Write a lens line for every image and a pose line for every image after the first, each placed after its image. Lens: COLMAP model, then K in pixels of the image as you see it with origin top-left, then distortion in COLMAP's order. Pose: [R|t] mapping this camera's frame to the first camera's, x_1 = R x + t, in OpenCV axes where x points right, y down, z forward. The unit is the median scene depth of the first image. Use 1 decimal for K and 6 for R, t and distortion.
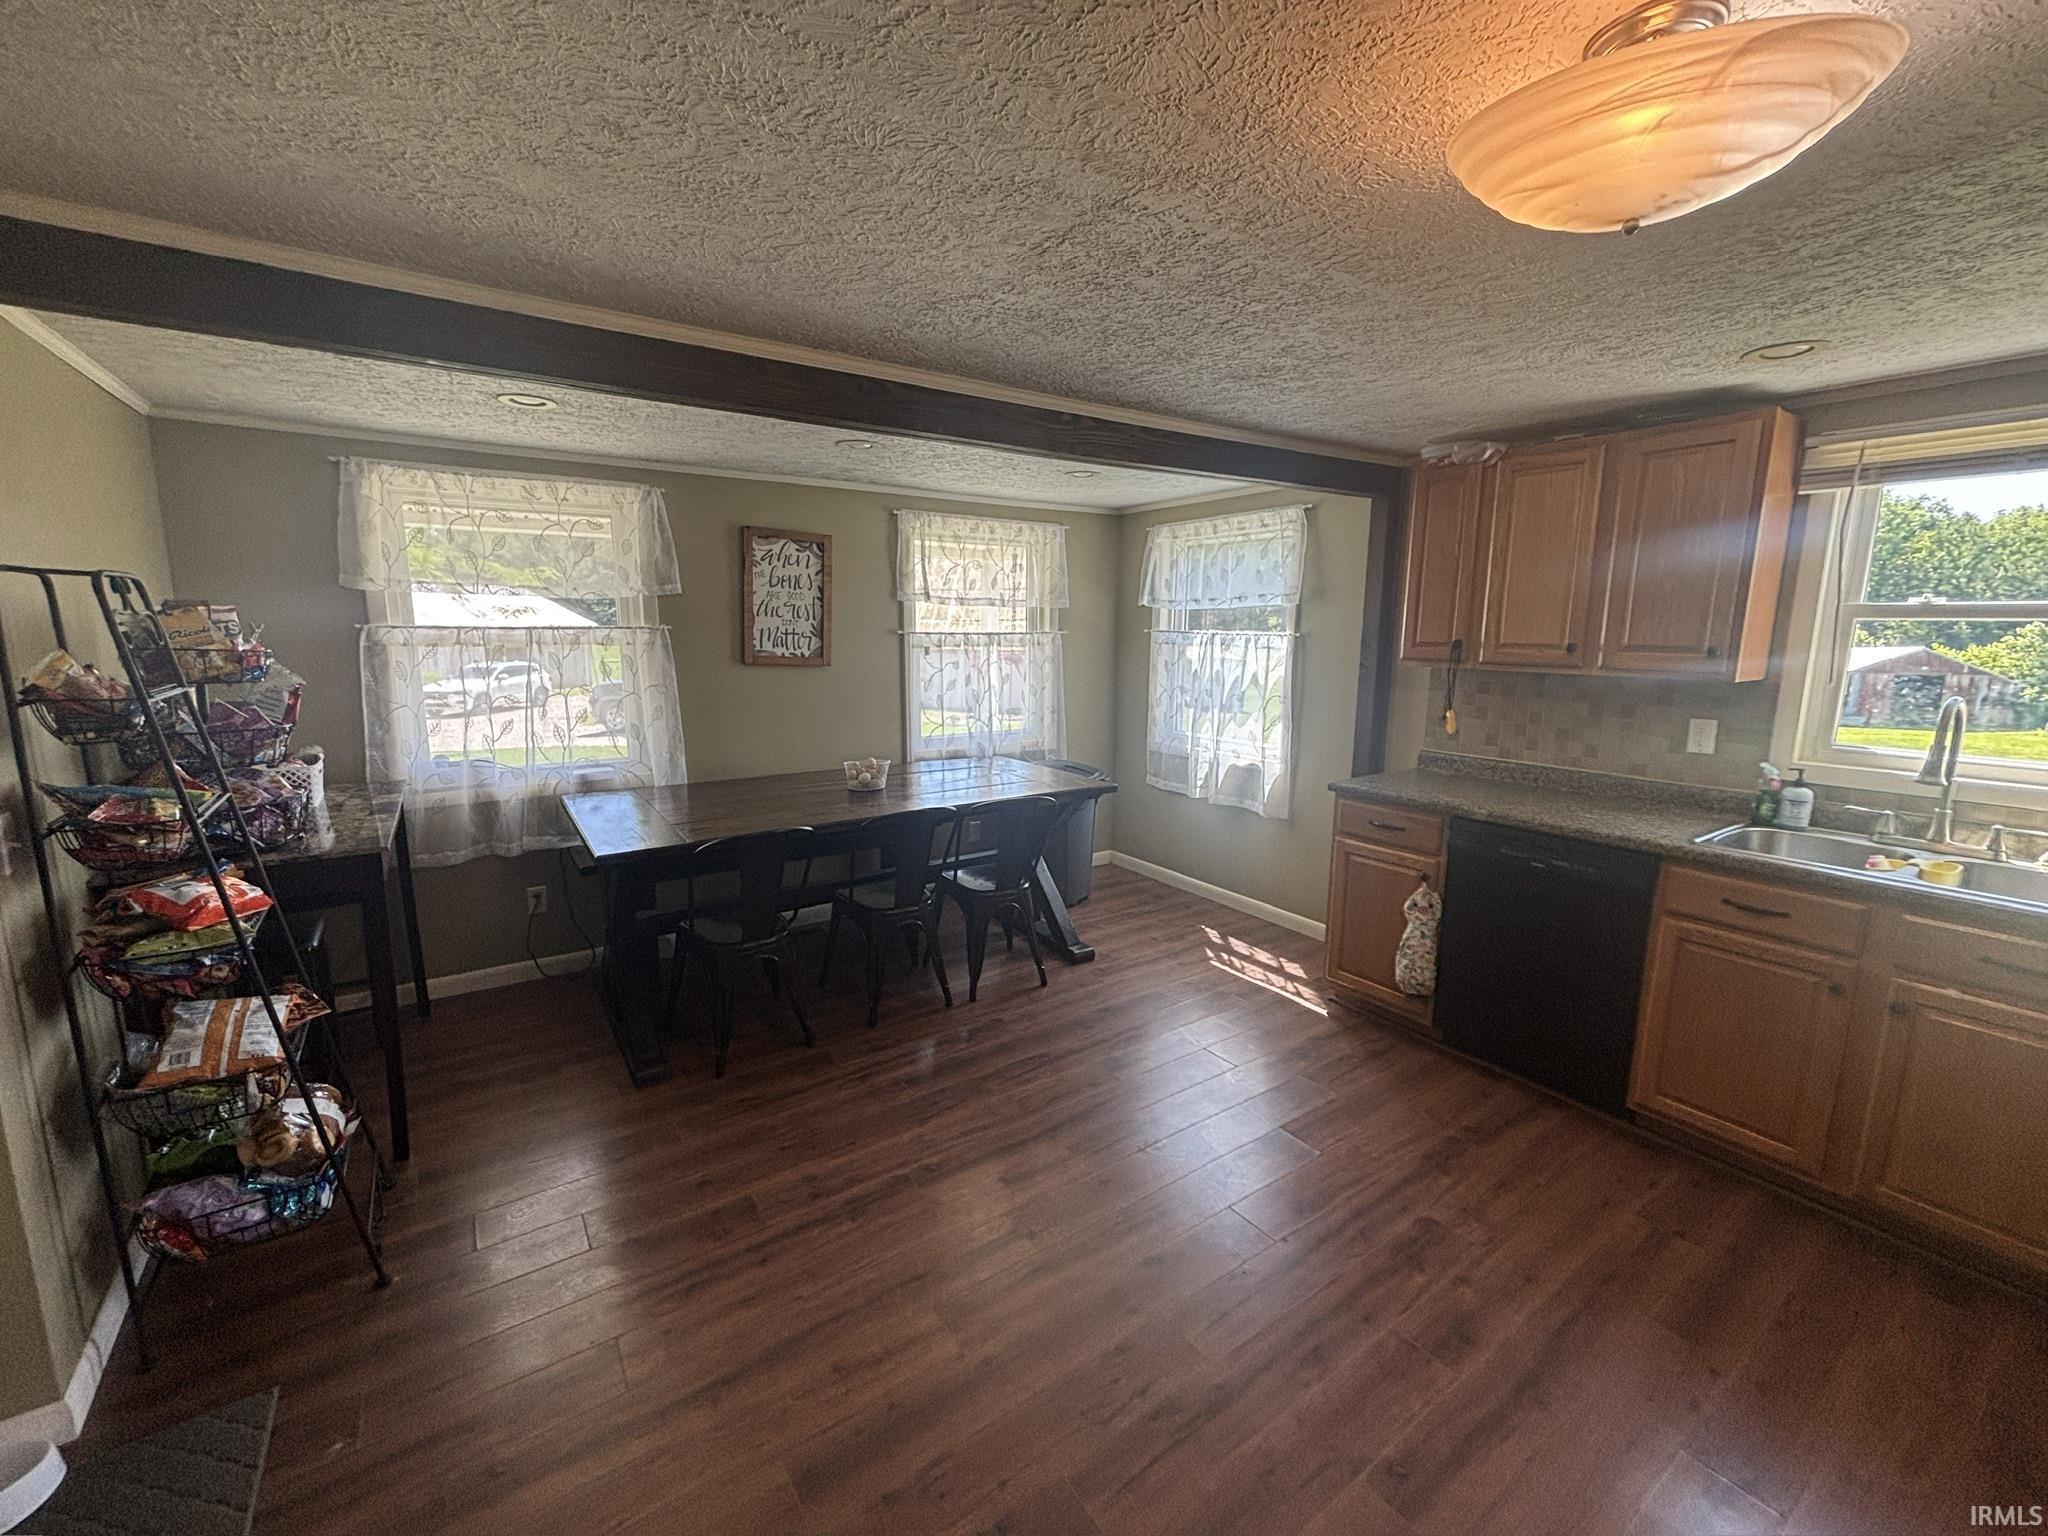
lens RADIAL K [[819.4, 0, 1016.4], [0, 819.4, 762.8], [0, 0, 1]] dist [0.000892, -0.005638]
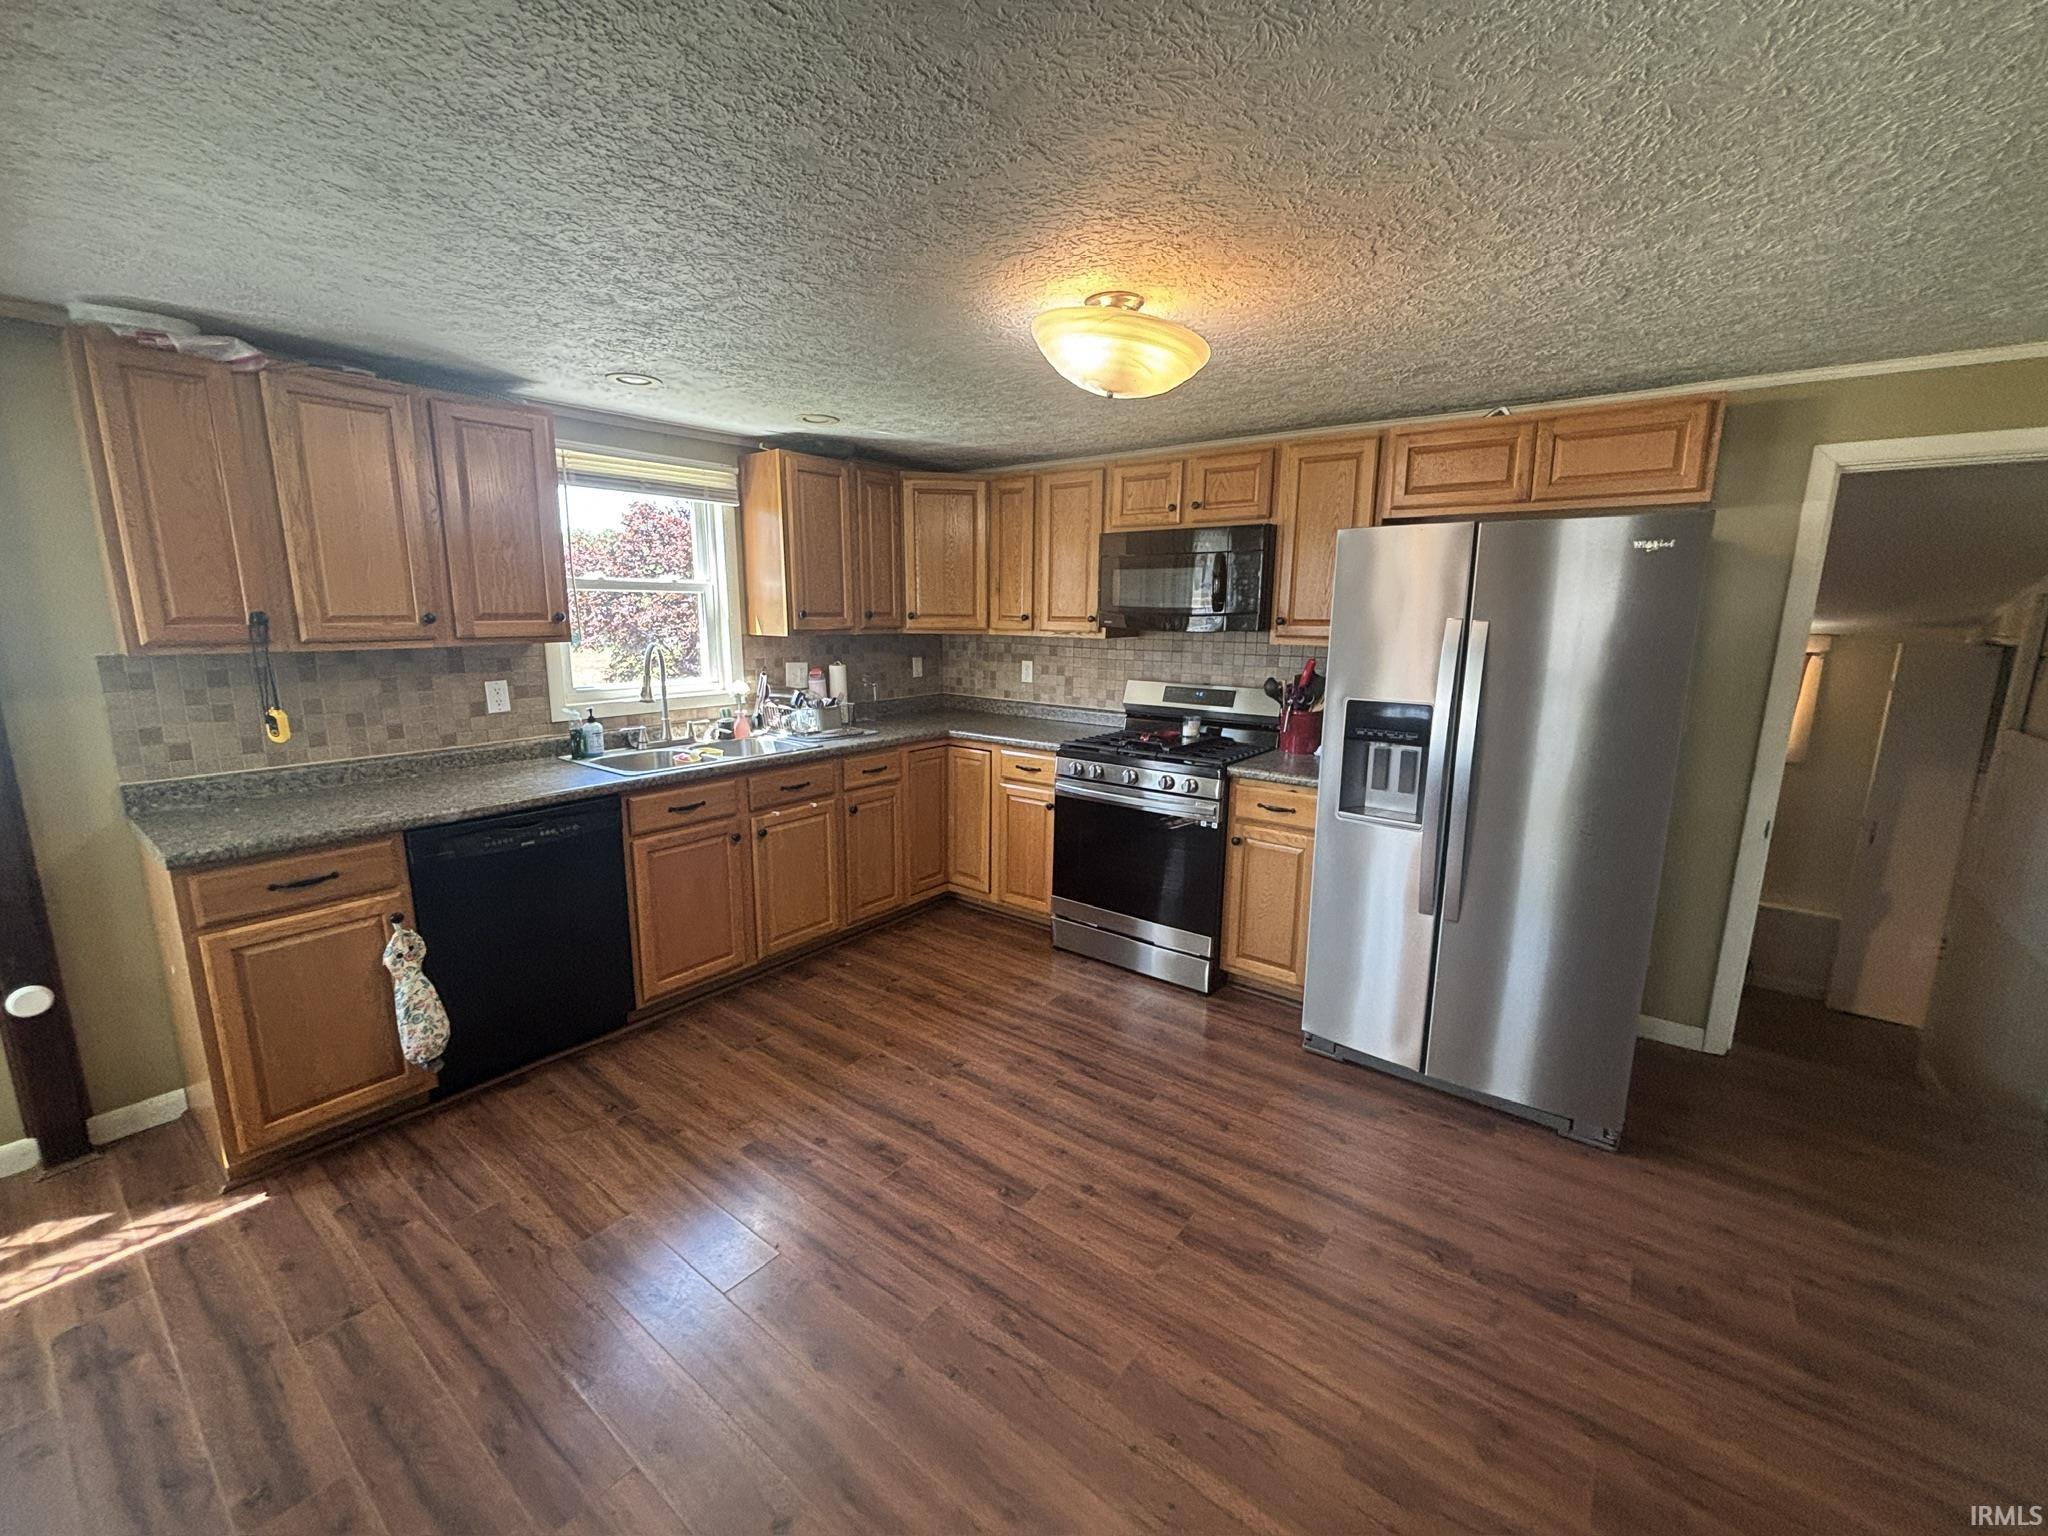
lens RADIAL K [[824.4, 0, 1017.1], [0, 824.4, 767.3], [0, 0, 1]] dist [-0.001697, -0.000388]
pose [[-0.299620, -0.194794, 0.933961, -0.313337], [0.146741, 0.957877, 0.246857, -0.085343], [-0.942706, 0.211013, -0.258415, 0.499552]]
